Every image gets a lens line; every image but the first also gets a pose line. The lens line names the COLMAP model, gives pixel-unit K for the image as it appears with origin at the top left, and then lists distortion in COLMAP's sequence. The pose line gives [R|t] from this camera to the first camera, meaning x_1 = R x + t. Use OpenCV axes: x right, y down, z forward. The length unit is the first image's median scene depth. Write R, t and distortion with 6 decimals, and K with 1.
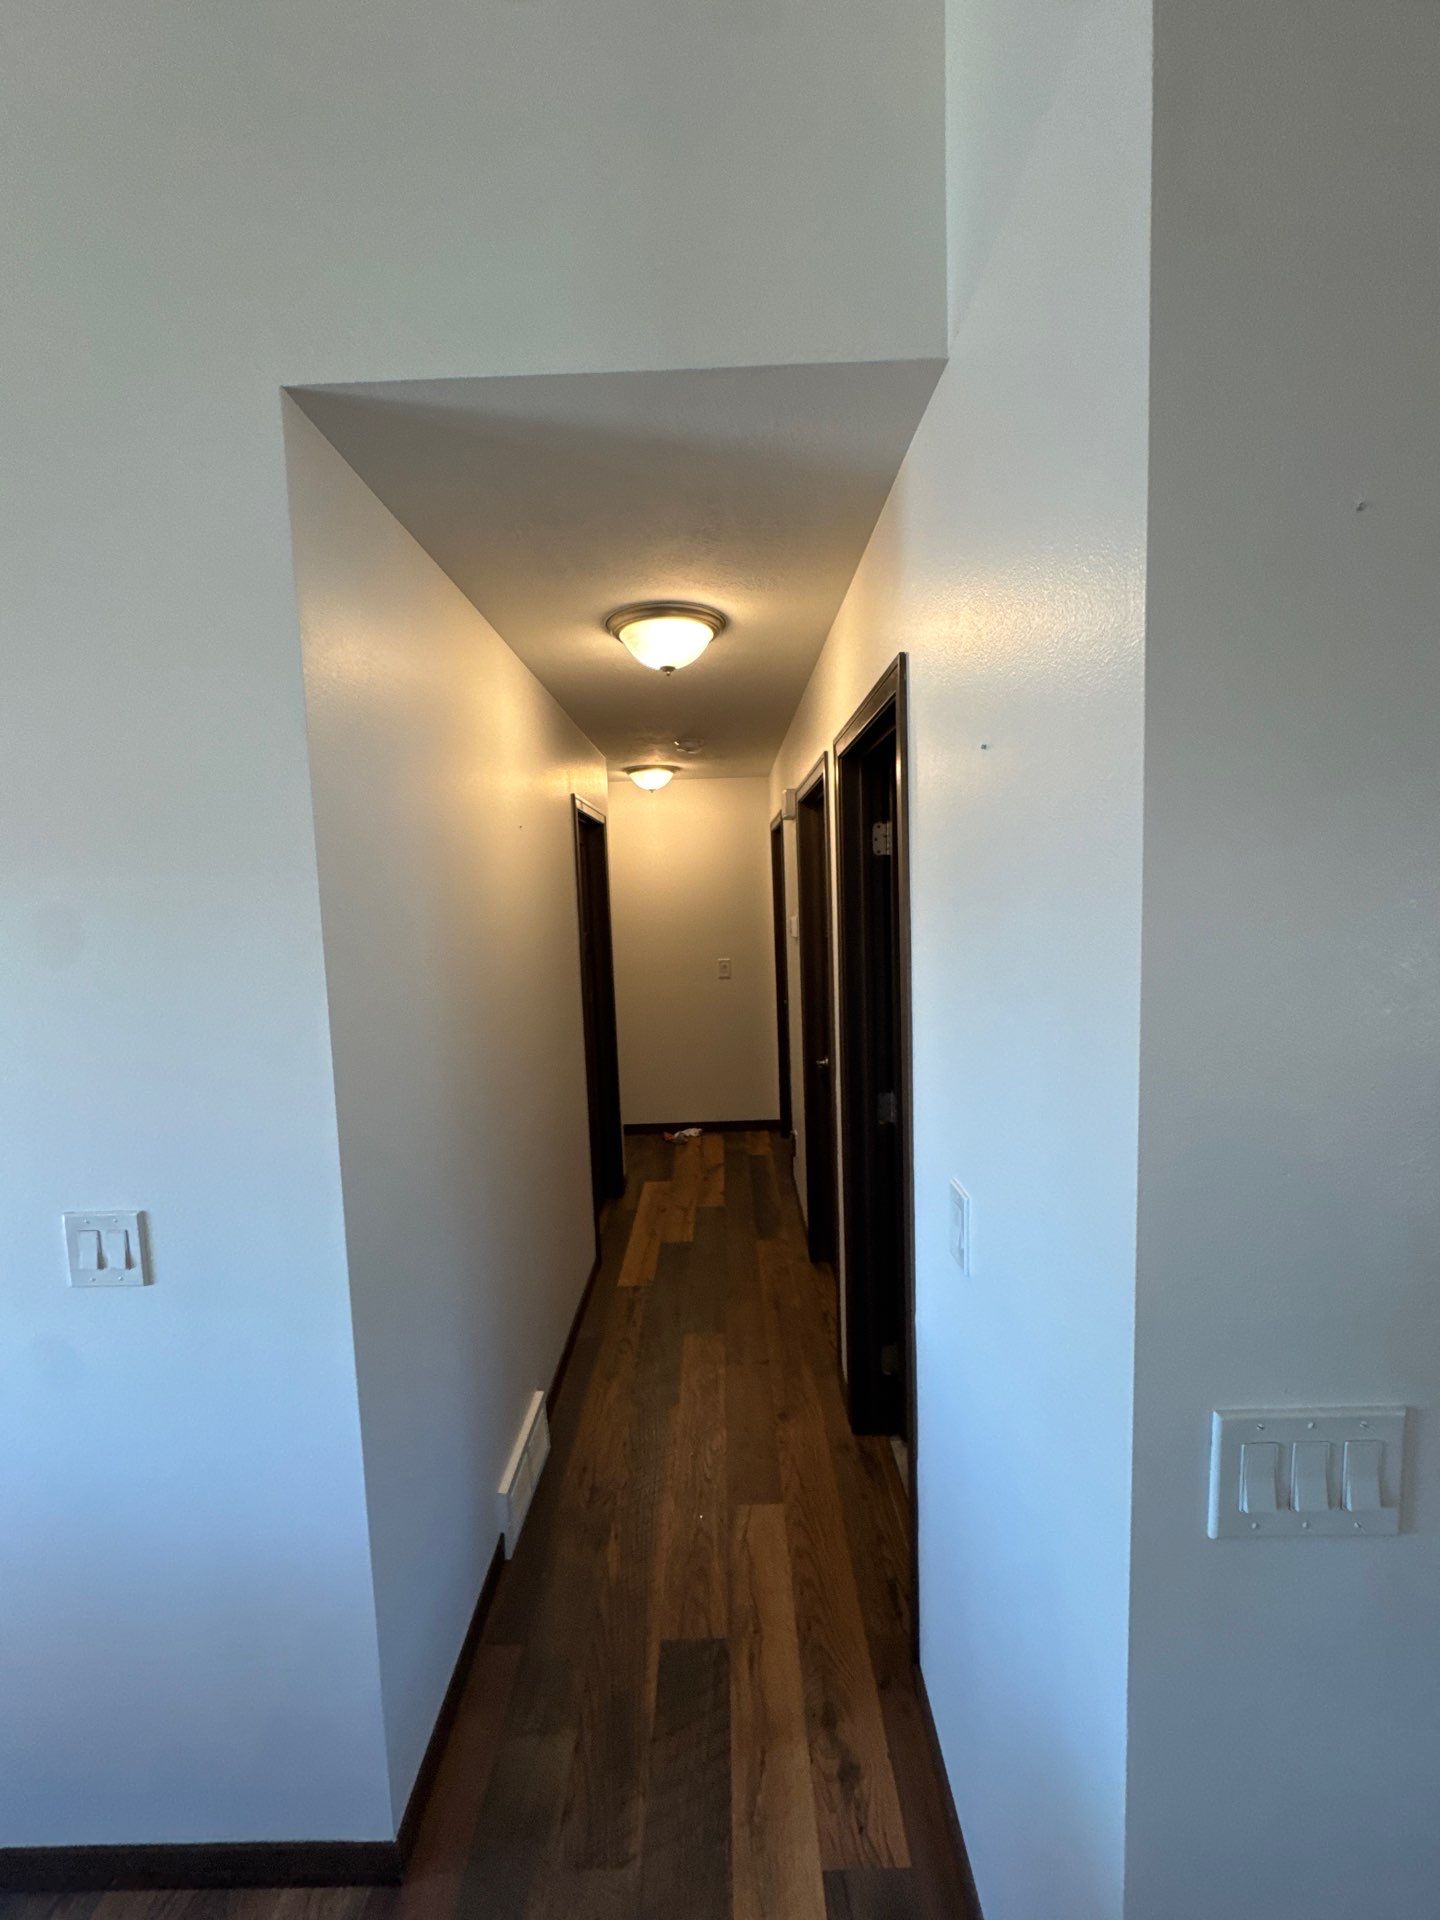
lens RADIAL K [[765.8, 0, 718.0], [0, 765.8, 962.3], [0, 0, 1]] dist [0.000624, -0.000006]
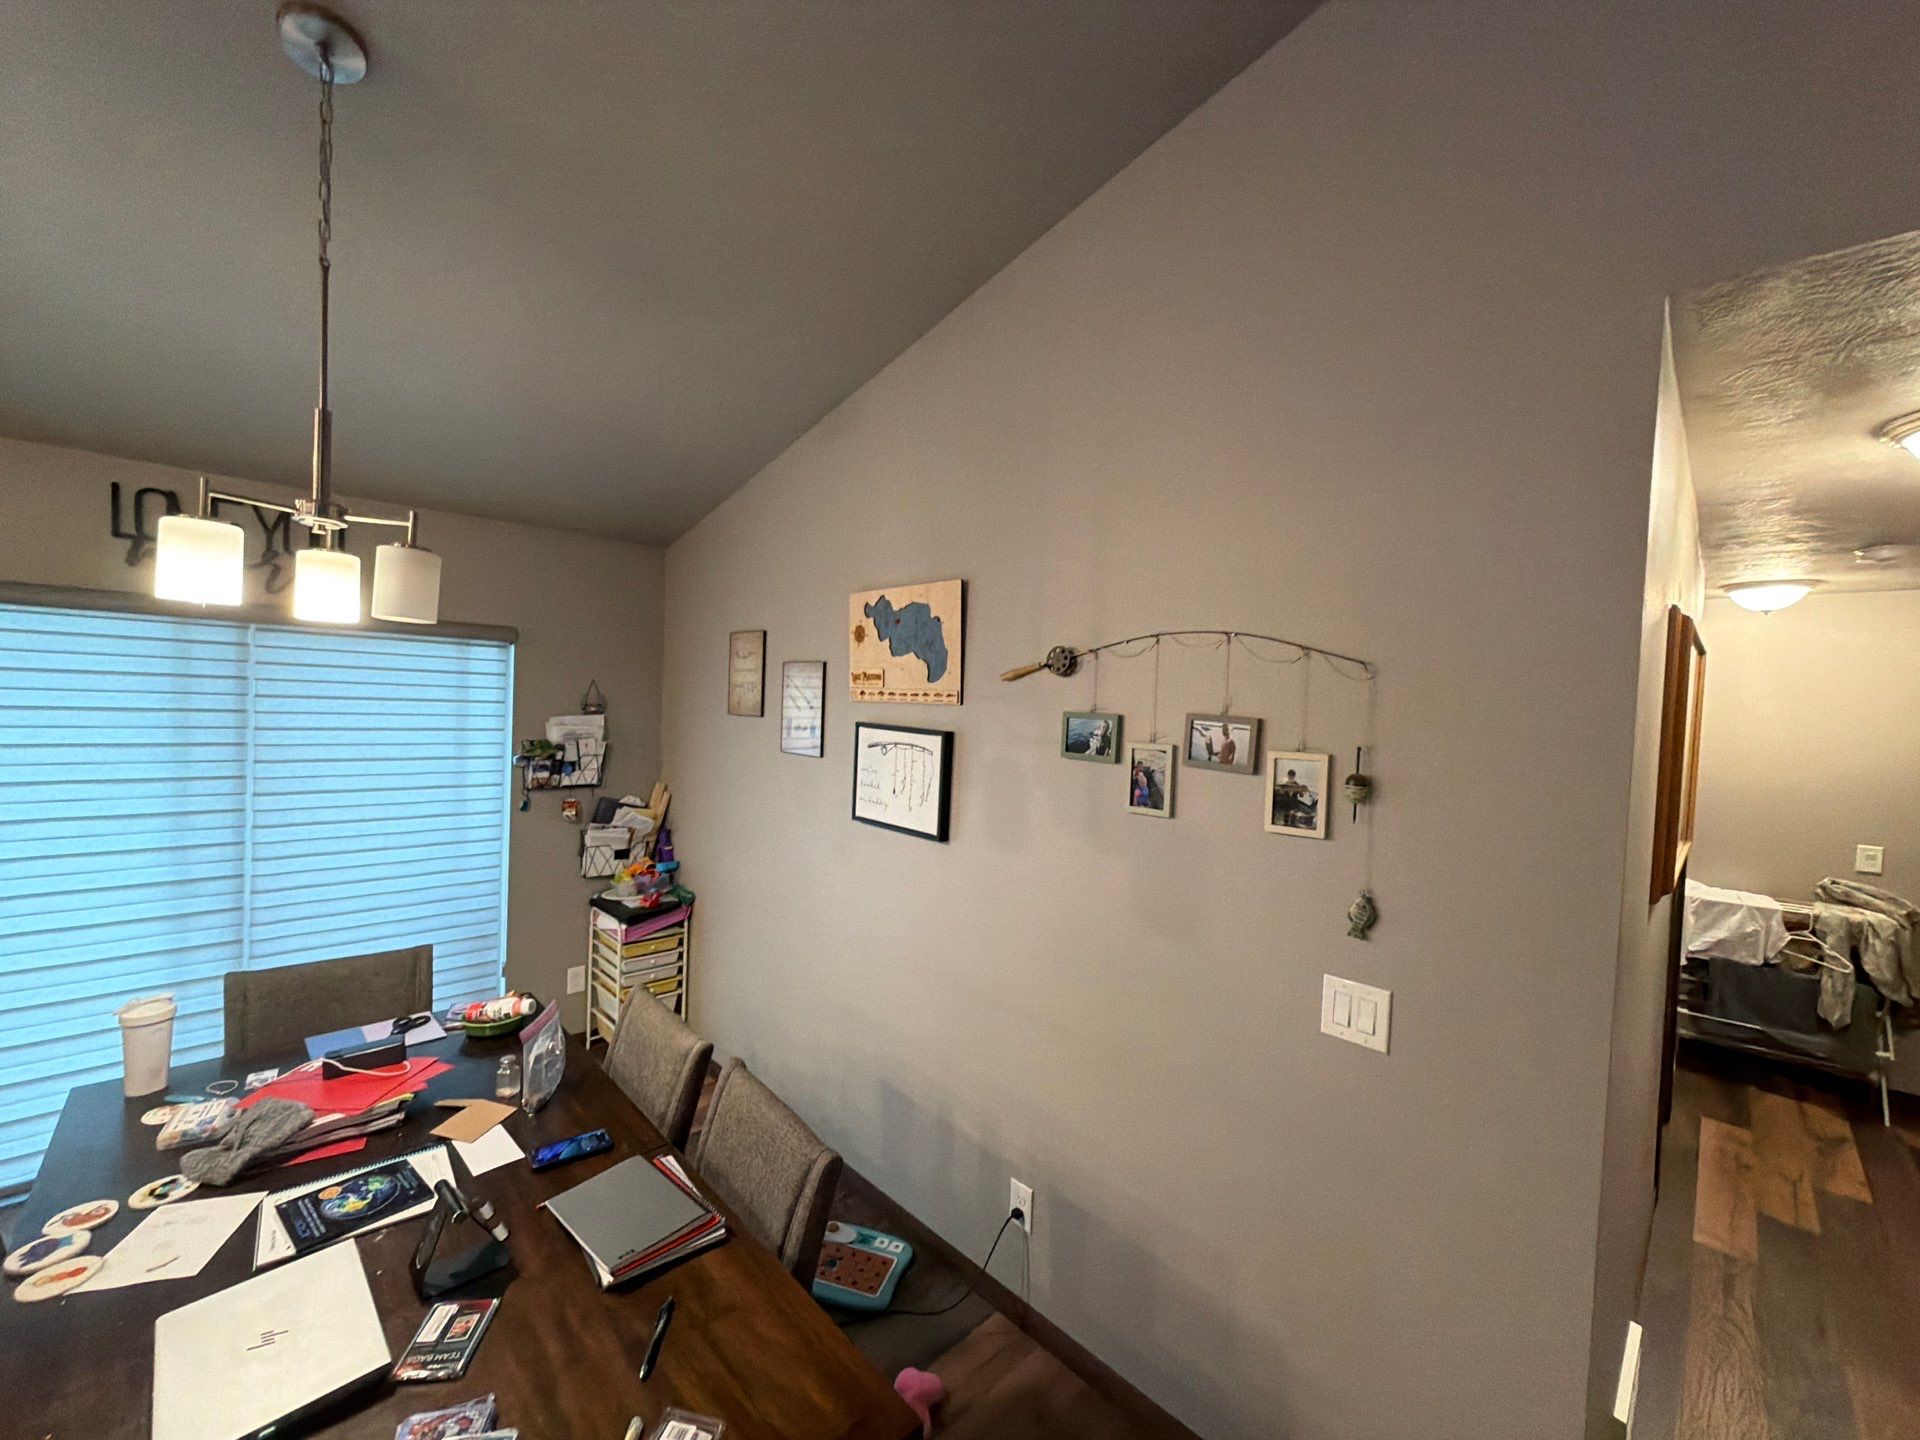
lens RADIAL K [[765.8, 0, 957.0], [0, 765.8, 720.7], [0, 0, 1]] dist [0.000624, -0.000006]
pose [[0.704054, 0.083274, -0.705247, -0.185276], [-0.130943, 0.991296, -0.013672, 0.001984], [0.697969, 0.101973, 0.708830, -0.176251]]
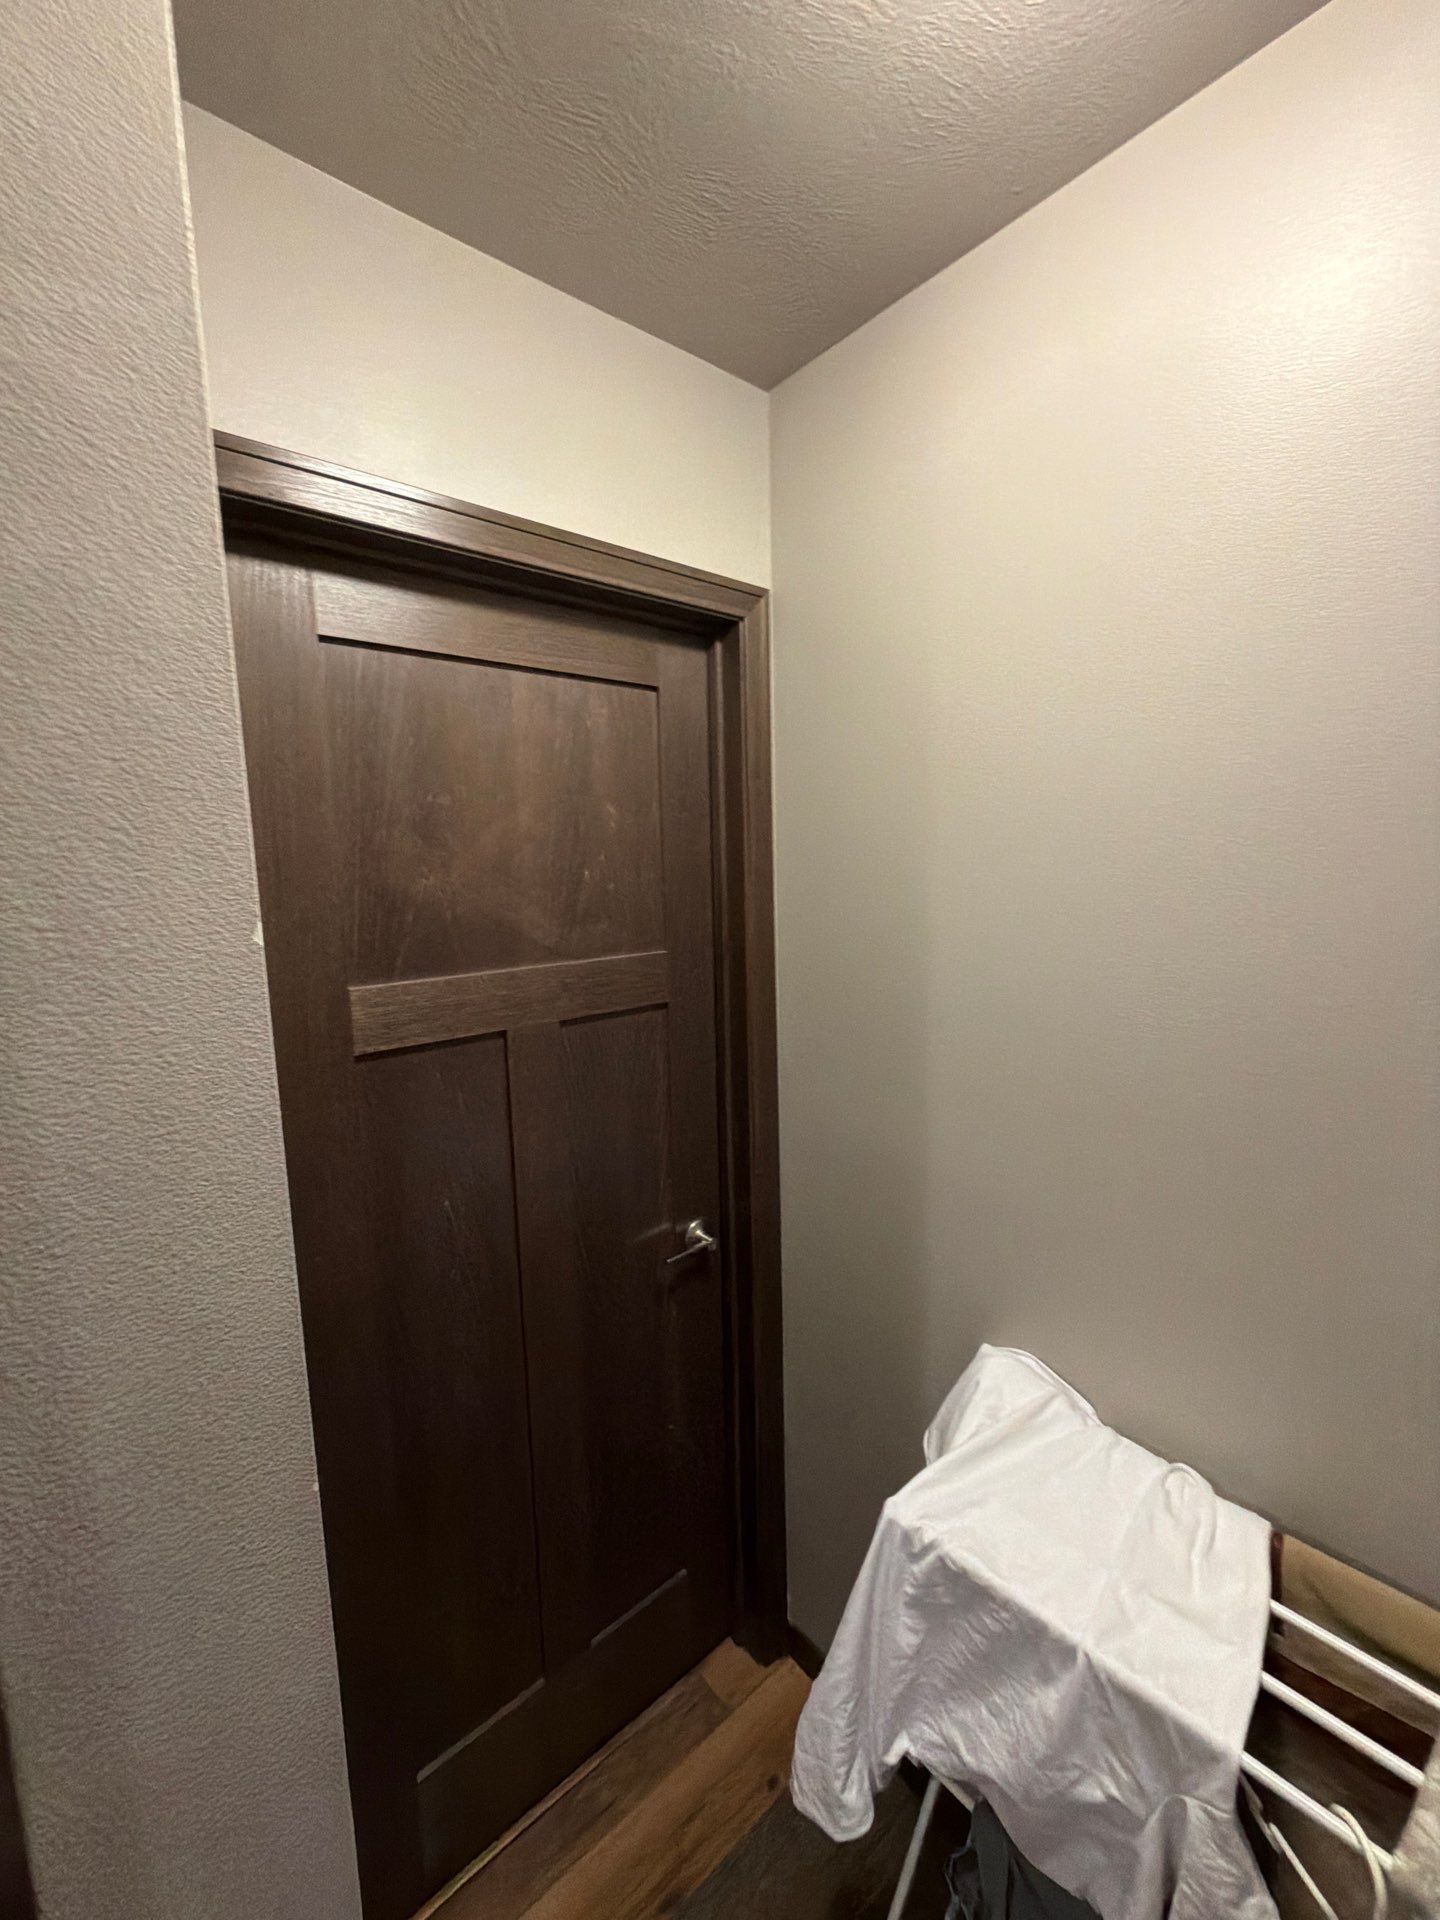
lens RADIAL K [[763.6, 0, 718.5], [0, 763.6, 956.7], [0, 0, 1]] dist [-0.000834, 0.000392]
pose [[0.650270, 0.113571, -0.751166, -0.041958], [-0.069472, 0.993509, 0.090071, -0.132553], [0.756520, -0.006385, 0.653939, 1.549240]]
